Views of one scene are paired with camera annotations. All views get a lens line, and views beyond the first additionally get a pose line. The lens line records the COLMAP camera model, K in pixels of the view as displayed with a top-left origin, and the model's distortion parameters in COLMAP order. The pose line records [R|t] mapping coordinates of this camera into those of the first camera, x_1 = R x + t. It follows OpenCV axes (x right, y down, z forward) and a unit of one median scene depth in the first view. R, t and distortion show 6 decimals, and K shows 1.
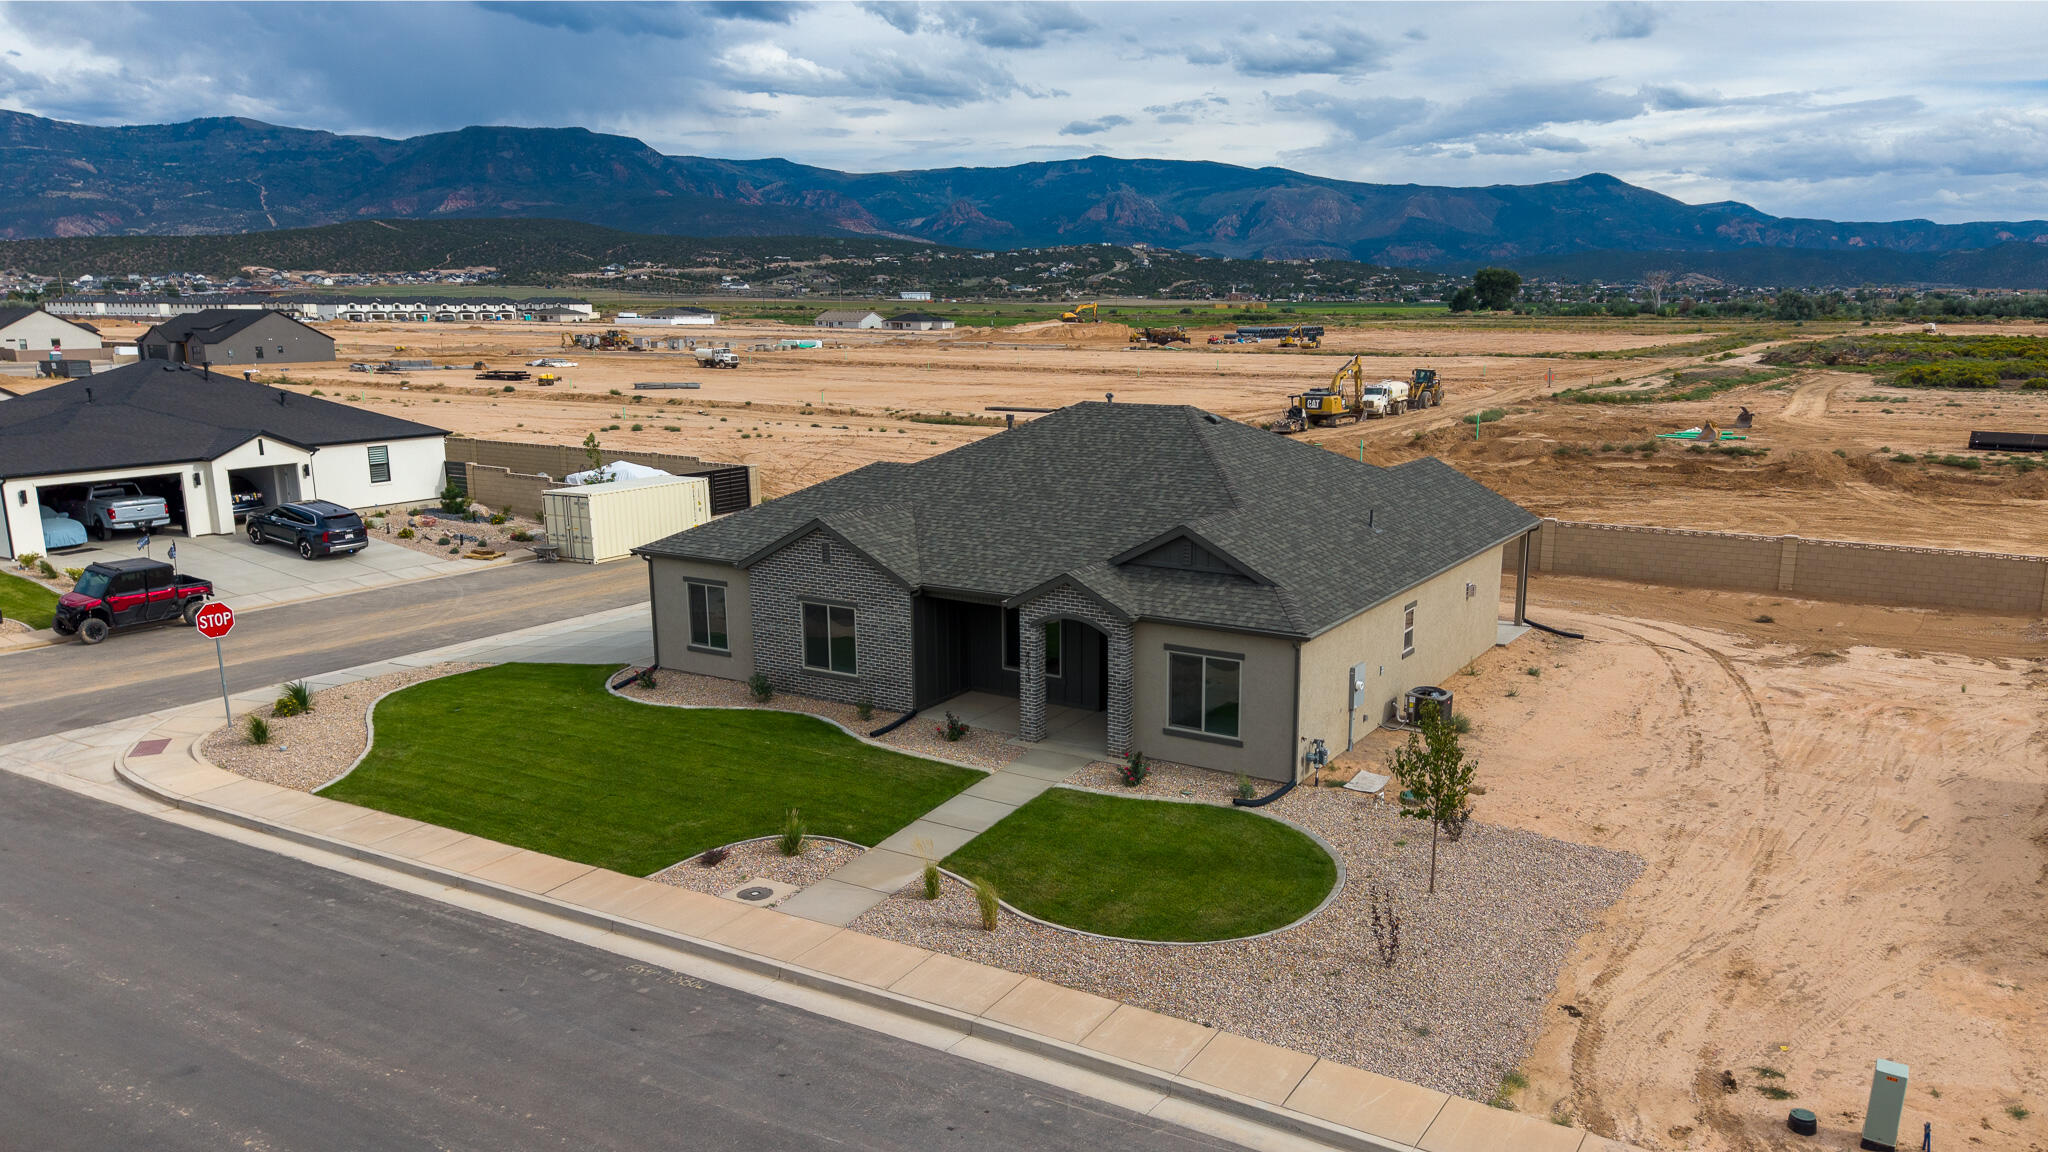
lens RADIAL K [[1486.0, 0, 1081.2], [0, 1486.0, 644.7], [0, 0, 1]] dist [0.026683, -0.031742]
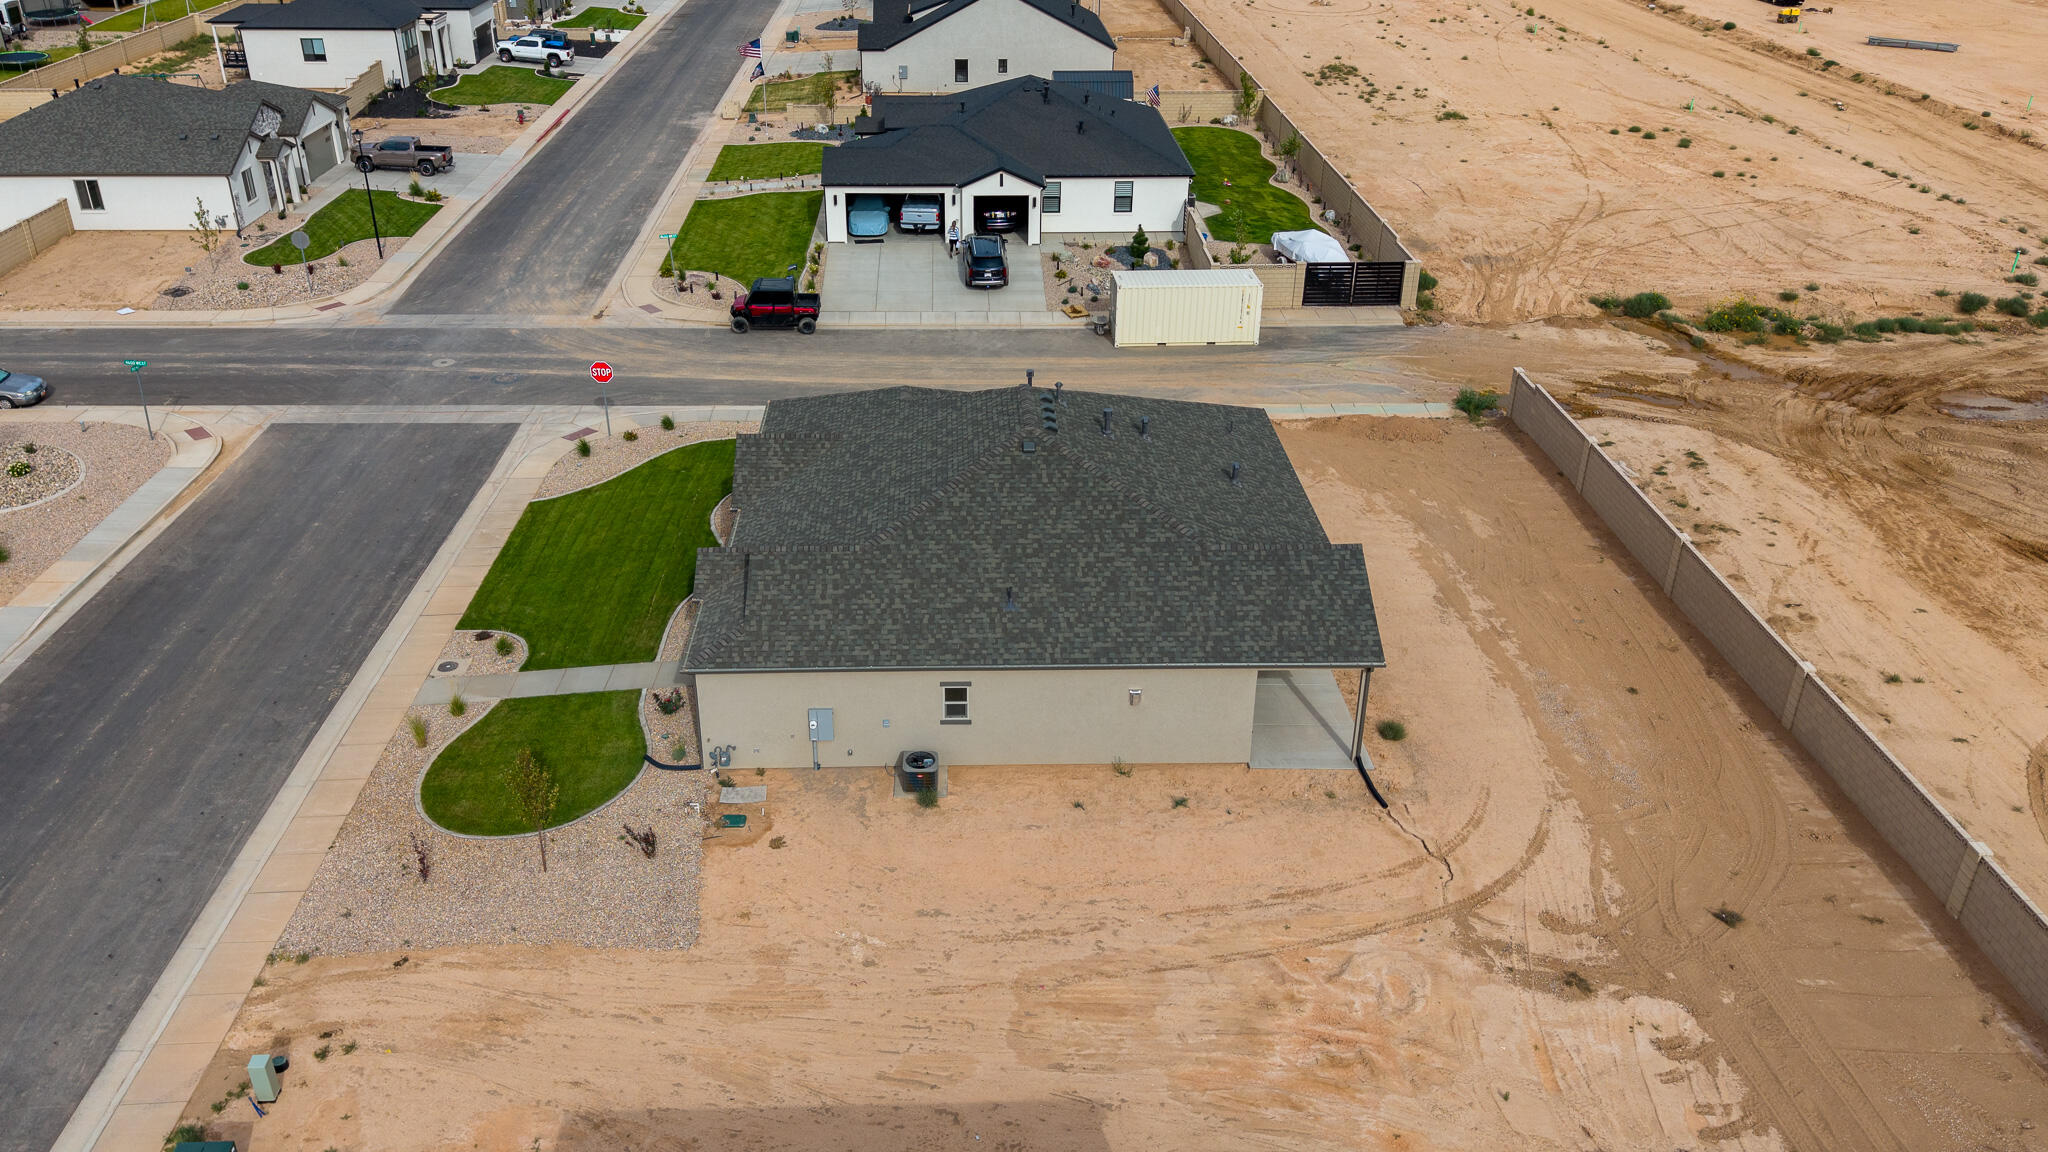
lens RADIAL K [[1616.7, 0, 954.8], [0, 1616.7, 585.5], [0, 0, 1]] dist [0.052431, -0.078815]
pose [[0.520732, 0.389137, -0.759875, 1.181150], [-0.190494, 0.920597, 0.340901, -0.536397], [0.832196, -0.032767, 0.553513, 0.373966]]
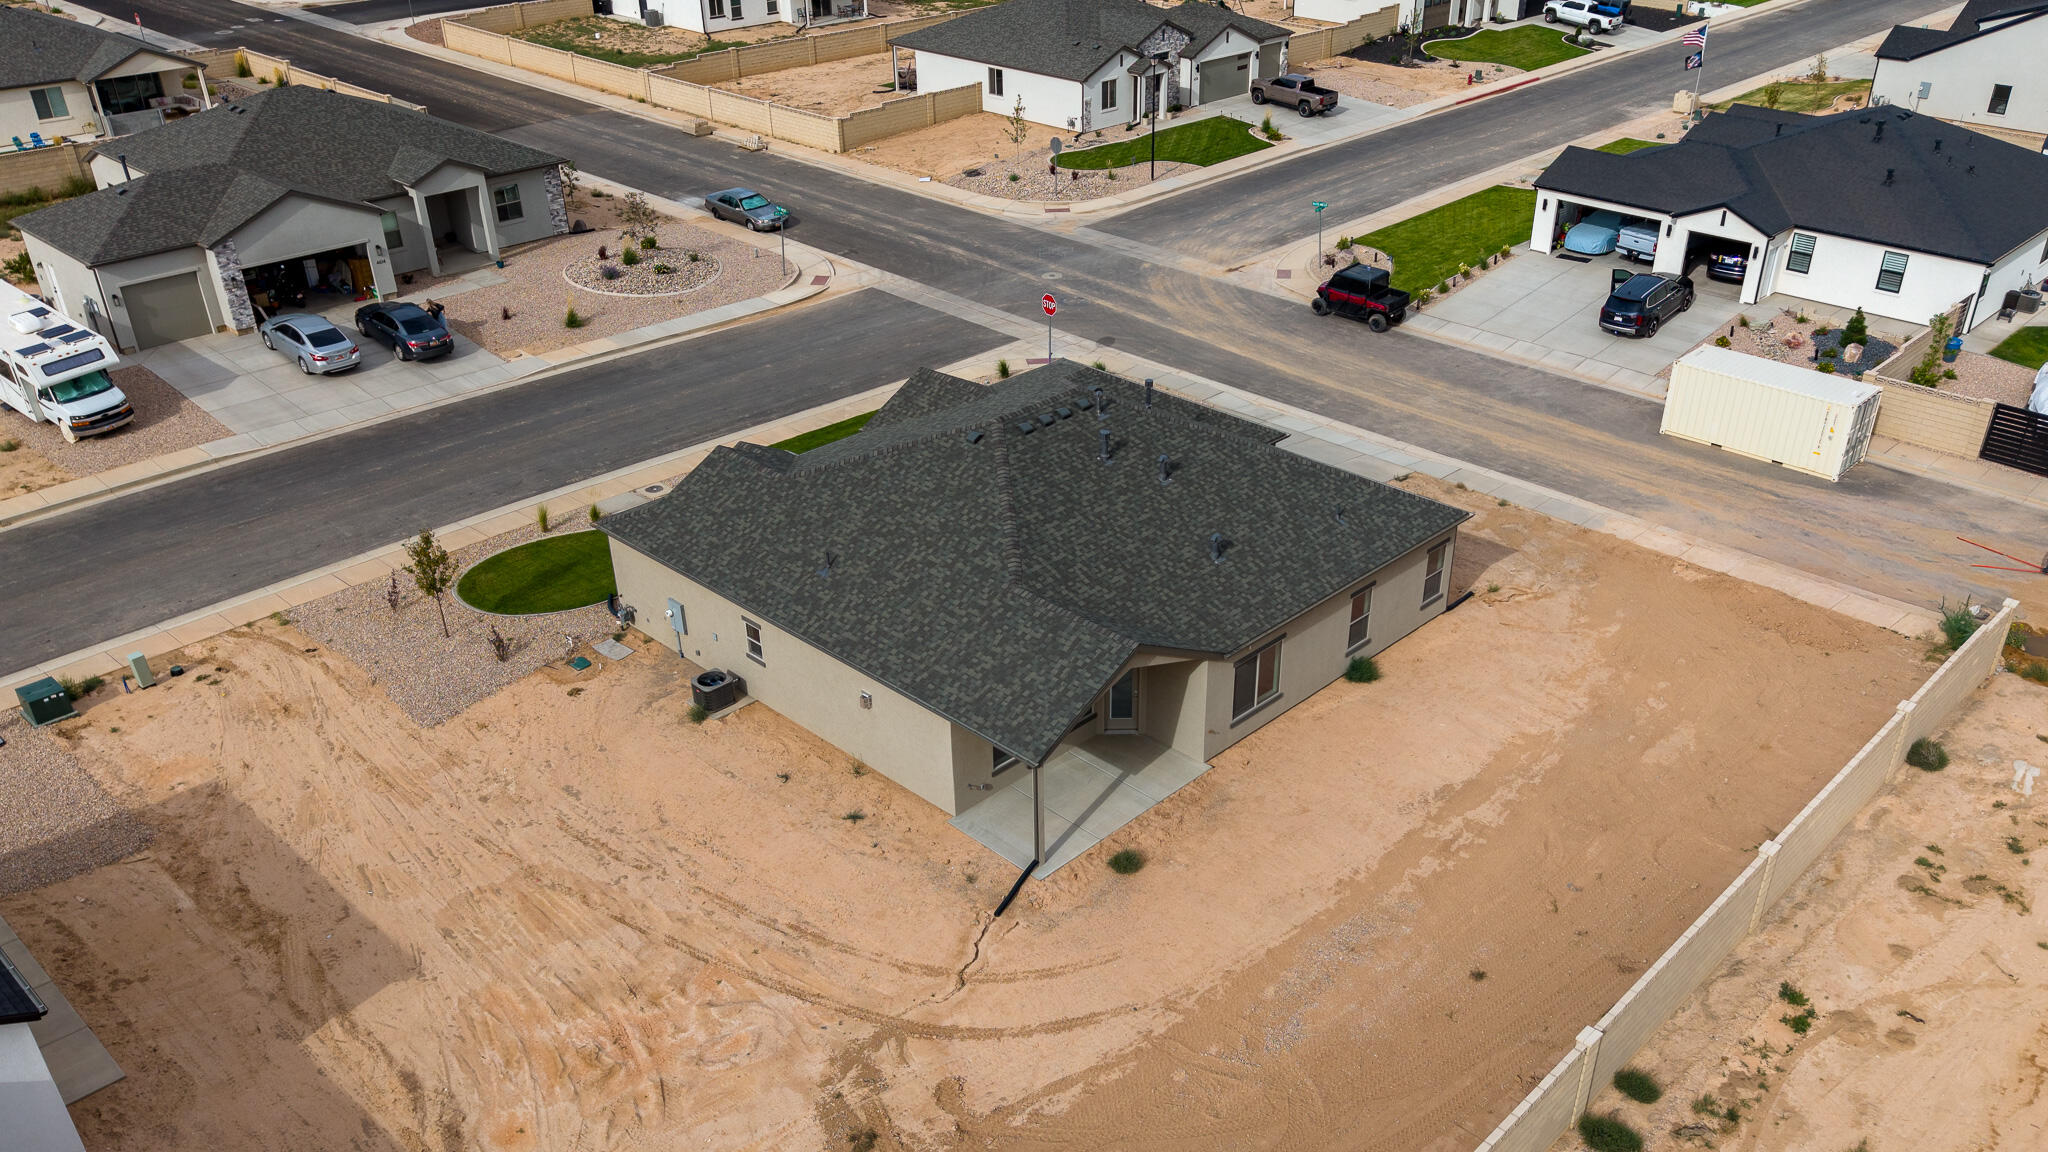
lens RADIAL K [[1616.7, 0, 1060.7], [0, 1616.7, 672.7], [0, 0, 1]] dist [0.052074, -0.078674]
pose [[-0.227186, 0.504145, -0.833201, 1.304496], [-0.219120, 0.807172, 0.548142, -0.774986], [0.948880, 0.307101, -0.072910, 1.428543]]
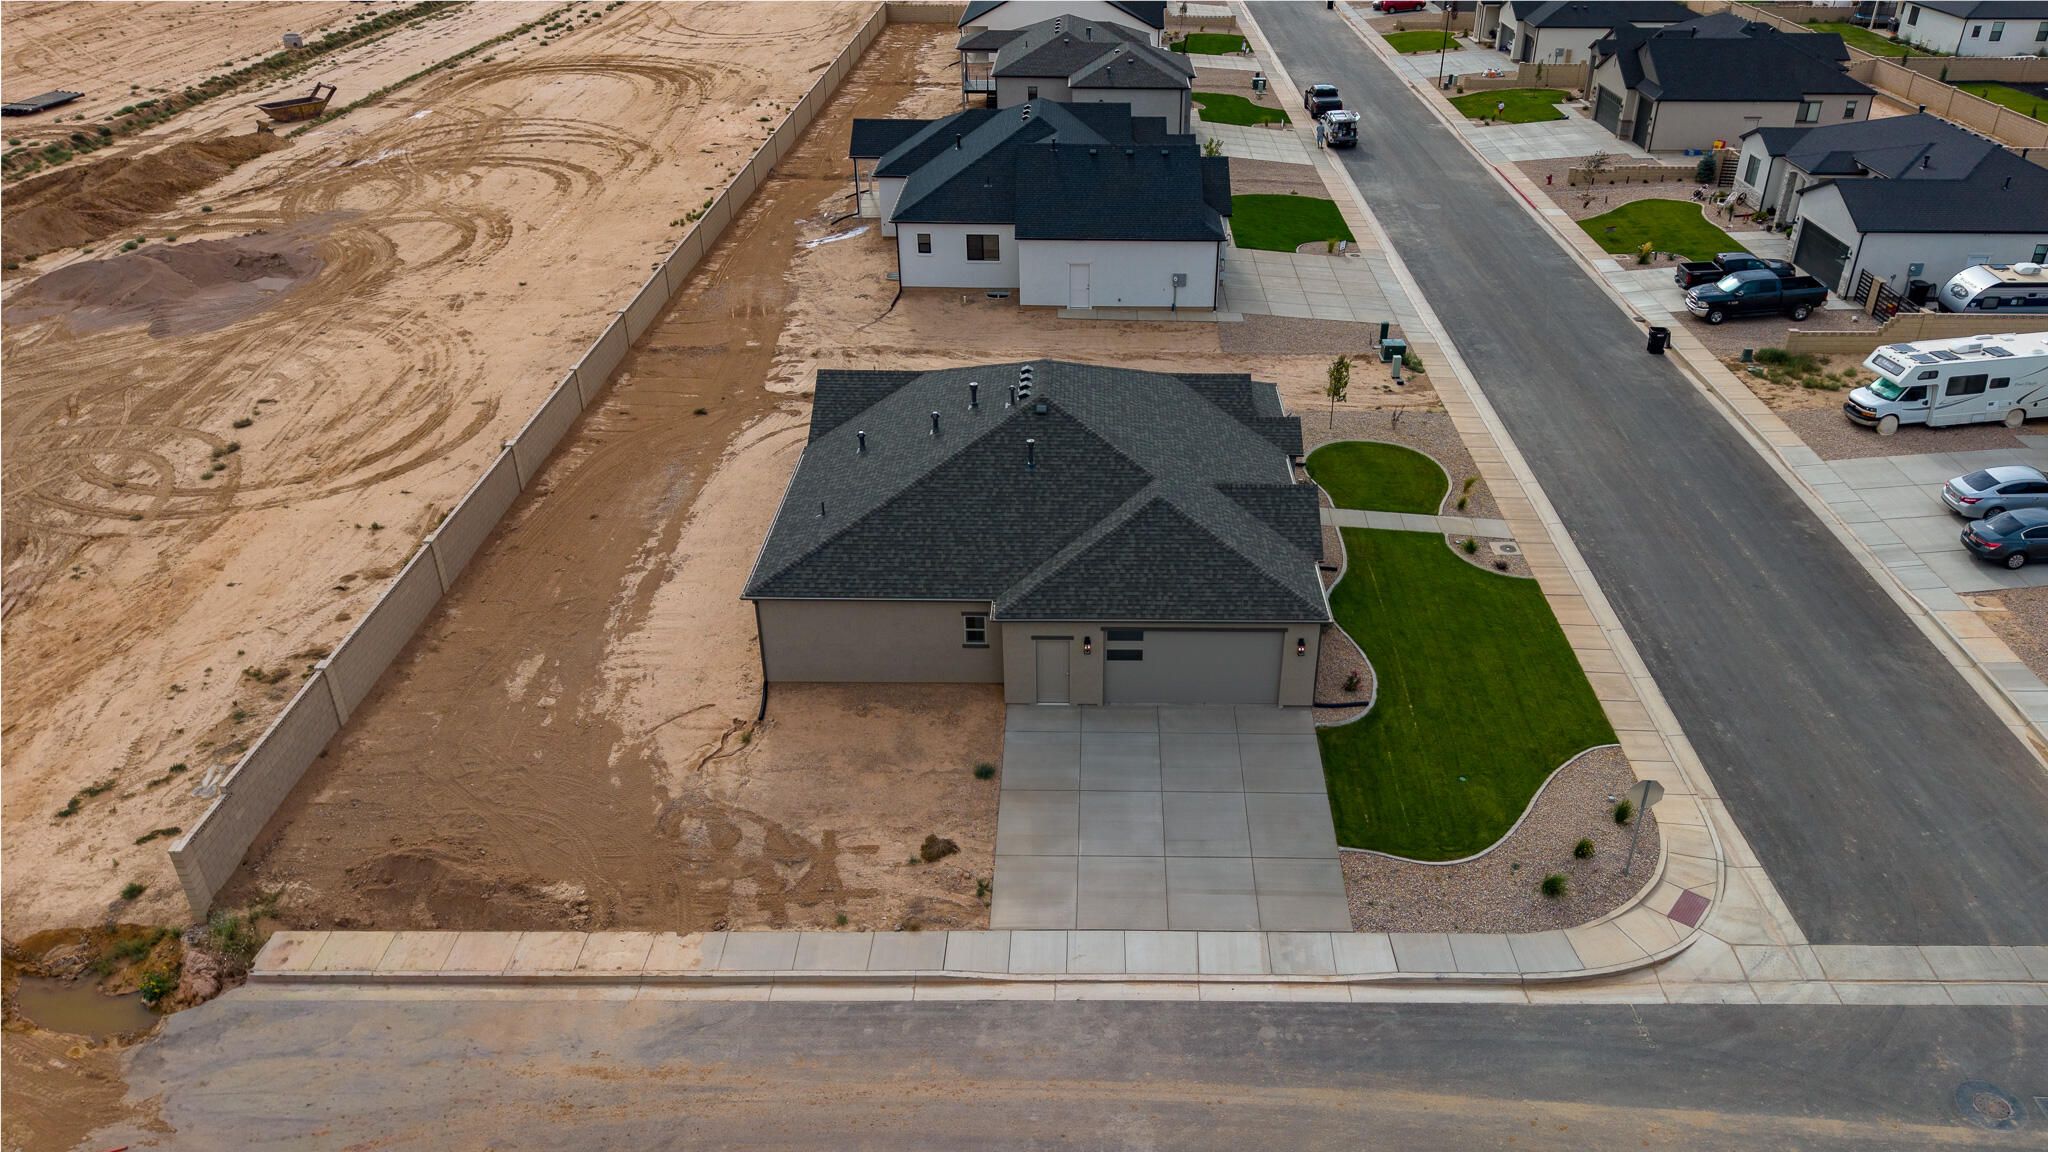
lens RADIAL K [[1489.3, 0, 1122.6], [0, 1489.3, 575.4], [0, 0, 1]] dist [0.035043, -0.038315]
pose [[-0.528295, -0.414163, 0.741197, -1.243996], [0.178843, 0.799096, 0.573987, -0.918687], [-0.830012, 0.435793, -0.348088, 1.806143]]
